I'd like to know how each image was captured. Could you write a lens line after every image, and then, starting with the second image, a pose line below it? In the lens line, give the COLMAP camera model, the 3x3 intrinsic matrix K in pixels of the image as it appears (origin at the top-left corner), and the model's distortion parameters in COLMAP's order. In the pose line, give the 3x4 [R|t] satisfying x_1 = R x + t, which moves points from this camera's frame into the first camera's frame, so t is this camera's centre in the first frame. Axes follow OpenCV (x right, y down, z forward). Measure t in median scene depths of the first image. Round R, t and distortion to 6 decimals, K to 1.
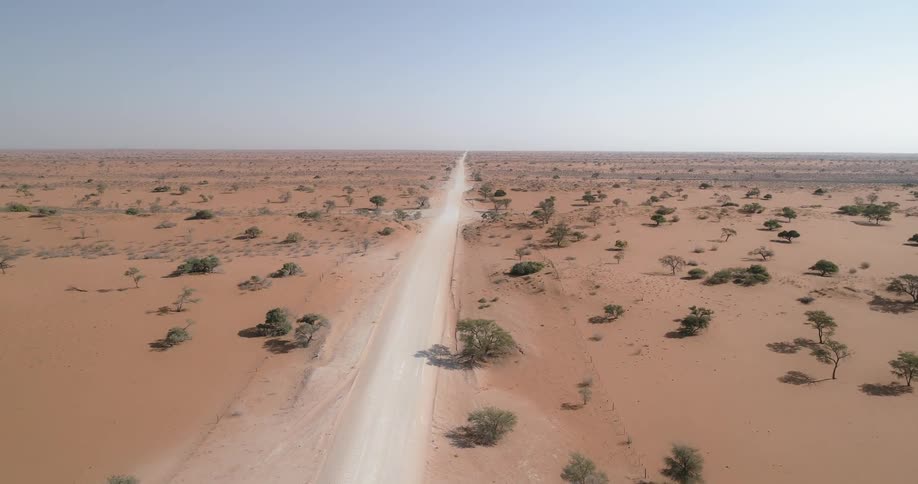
lens RADIAL K [[648.0, 0, 459.0], [0, 648.0, 242.0], [0, 0, 1]] dist [0.002473, 0.000101]
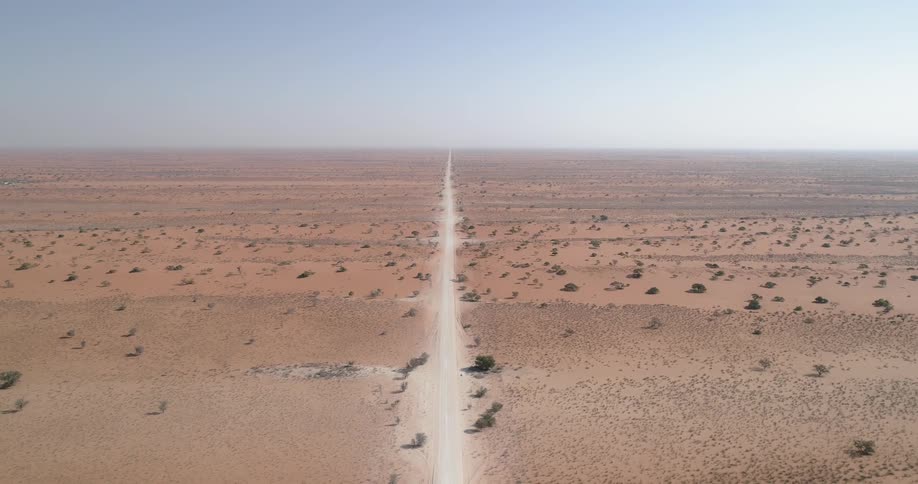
lens RADIAL K [[648.0, 0, 459.0], [0, 648.0, 242.0], [0, 0, 1]] dist [0.002473, 0.000101]
pose [[0.999648, -0.004903, 0.026057, -0.068229], [0.004684, 0.999953, 0.008463, -0.100209], [-0.026098, -0.008338, 0.999625, -2.318356]]
